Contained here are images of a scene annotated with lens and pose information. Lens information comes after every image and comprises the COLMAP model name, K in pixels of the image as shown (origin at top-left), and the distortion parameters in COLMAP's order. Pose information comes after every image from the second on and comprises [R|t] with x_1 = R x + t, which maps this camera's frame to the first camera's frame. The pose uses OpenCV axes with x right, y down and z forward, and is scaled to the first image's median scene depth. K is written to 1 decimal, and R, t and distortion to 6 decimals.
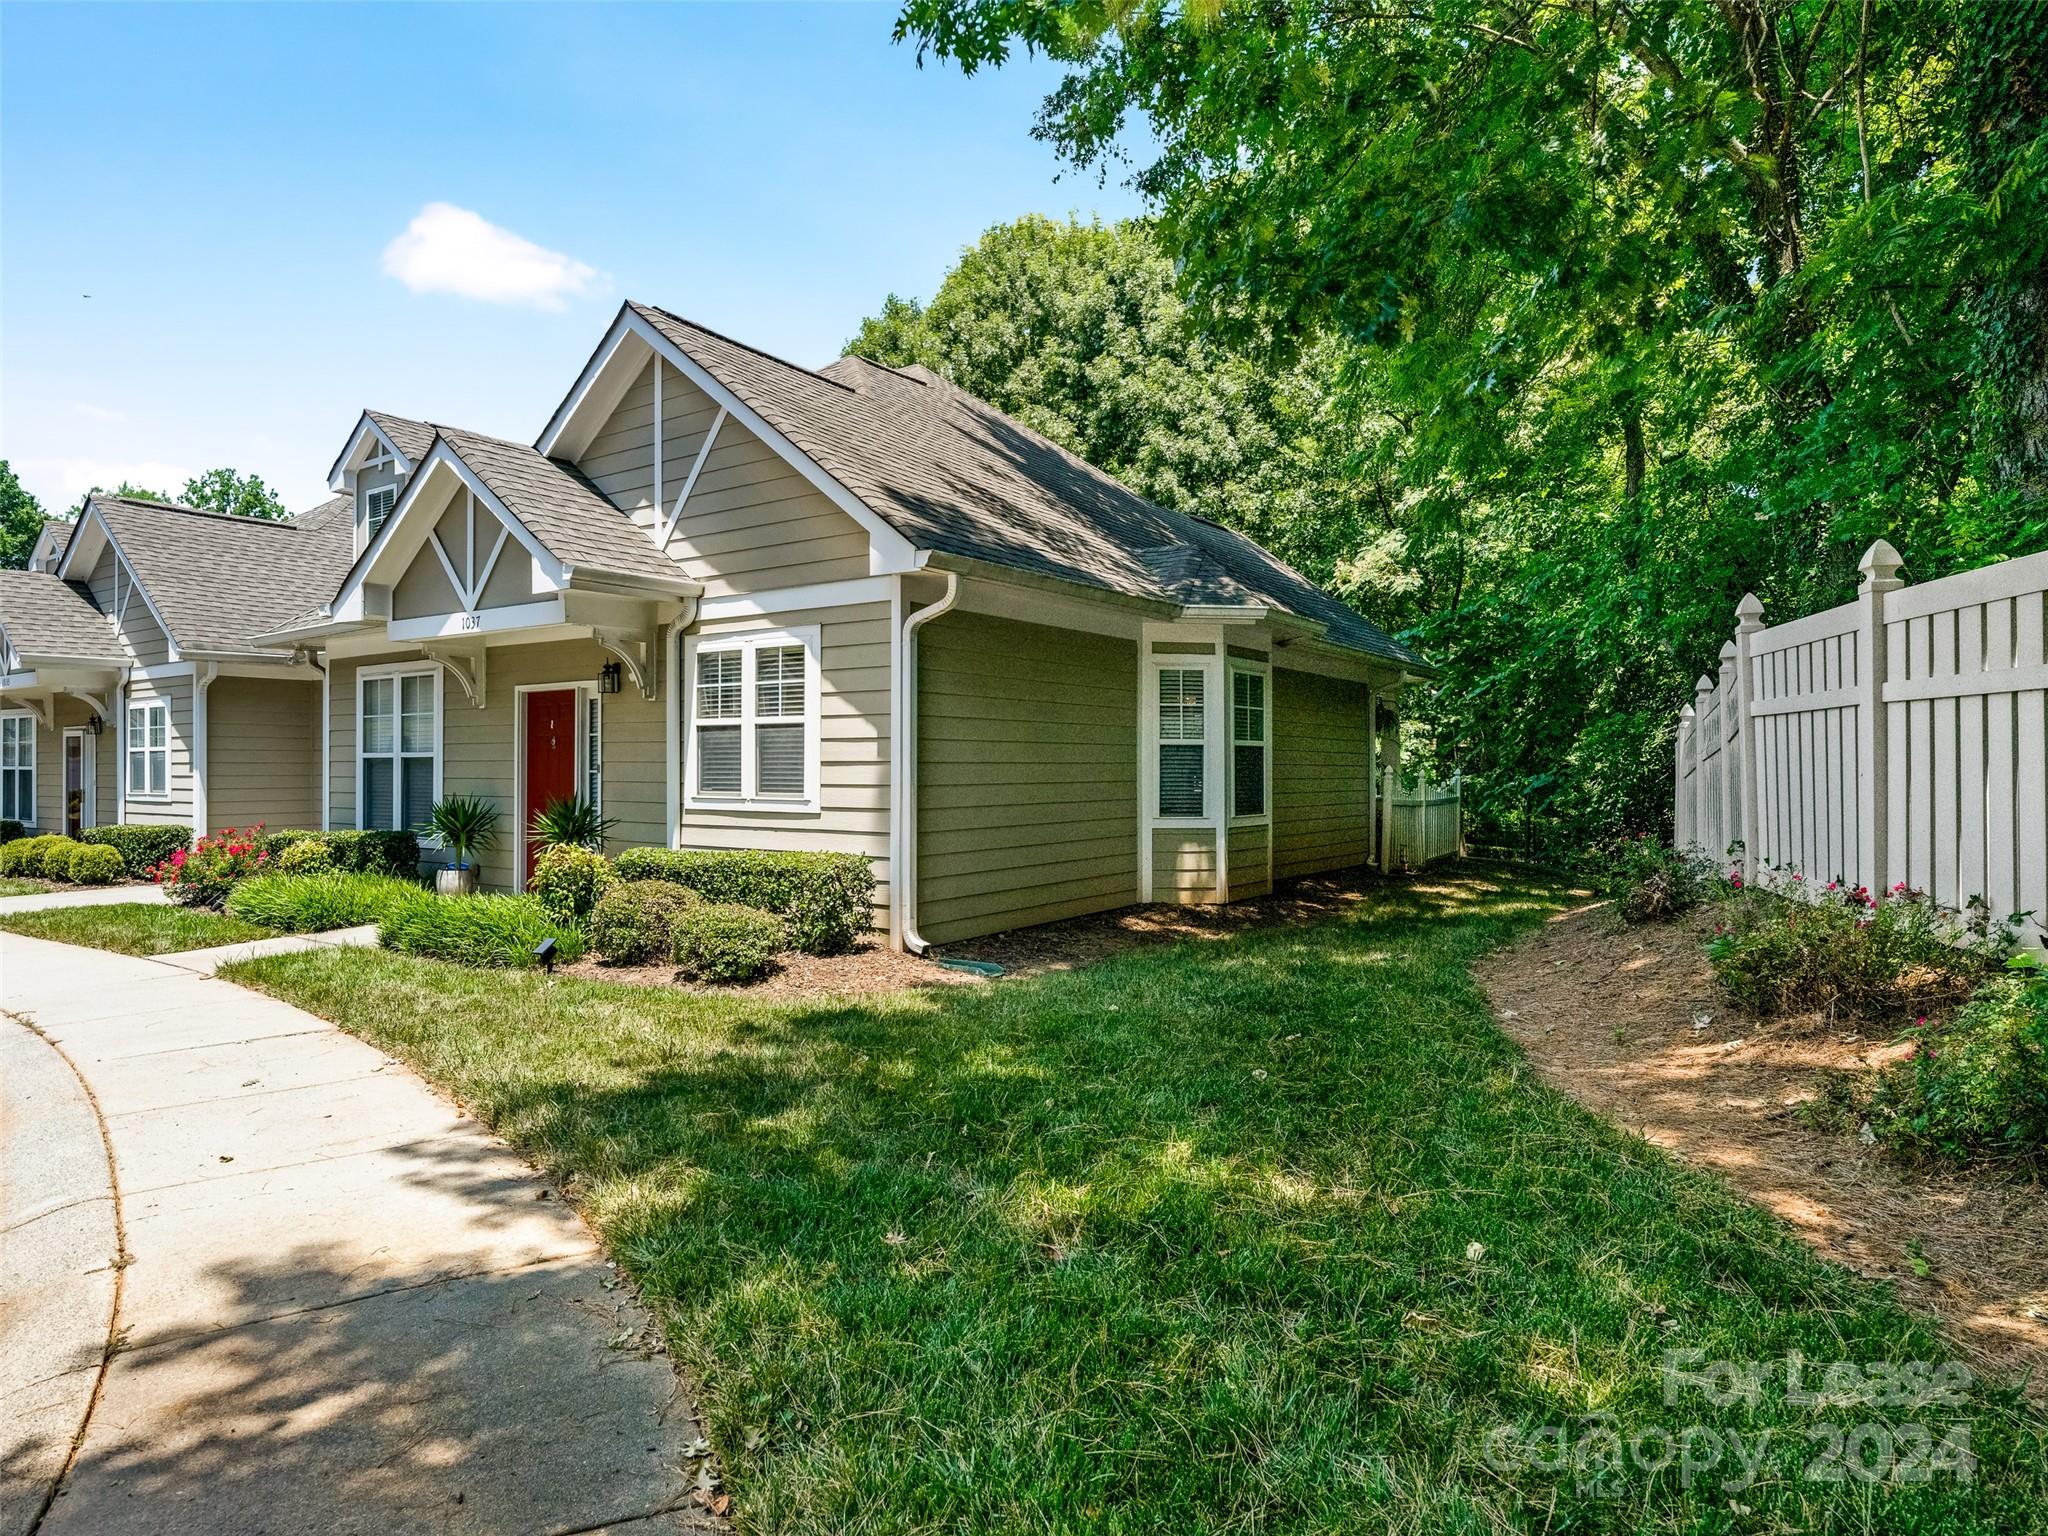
lens RADIAL K [[1087.0, 0, 1024.0], [0, 1087.0, 768.0], [0, 0, 1]] dist [0.000783, -0.001045]
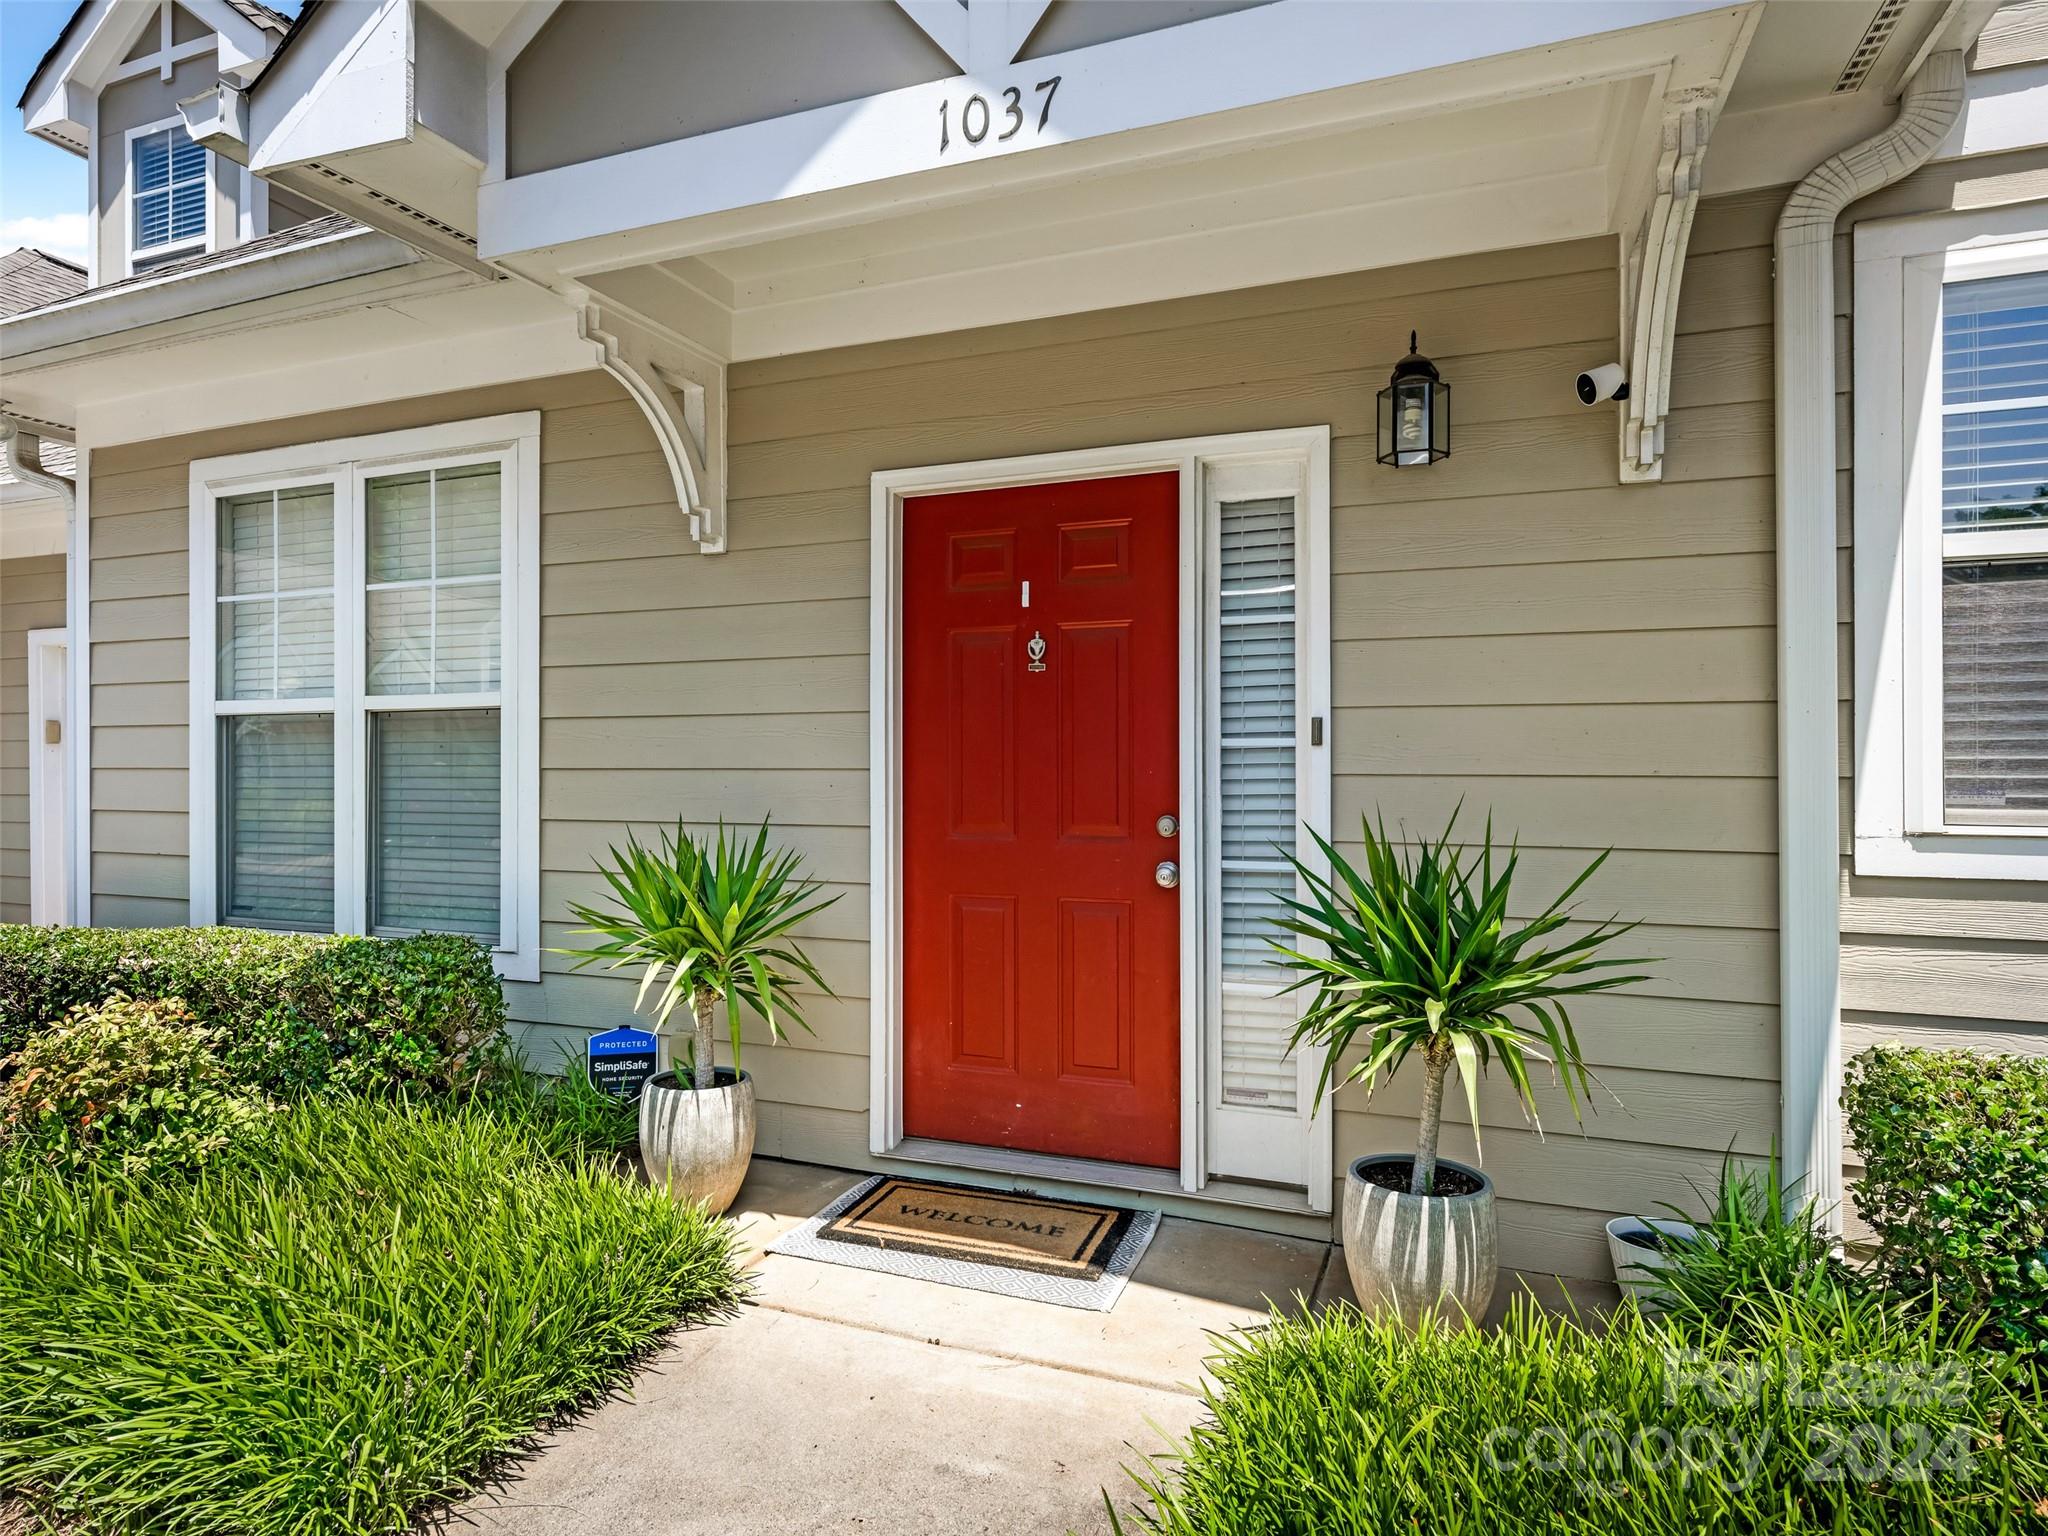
lens RADIAL K [[1087.0, 0, 1024.0], [0, 1087.0, 768.0], [0, 0, 1]] dist [0.000783, -0.001045]
pose [[0.973816, -0.007213, 0.227224, -0.516275], [0.004589, 0.999917, 0.012072, 0.006637], [-0.227292, -0.010713, 0.973768, 0.707180]]
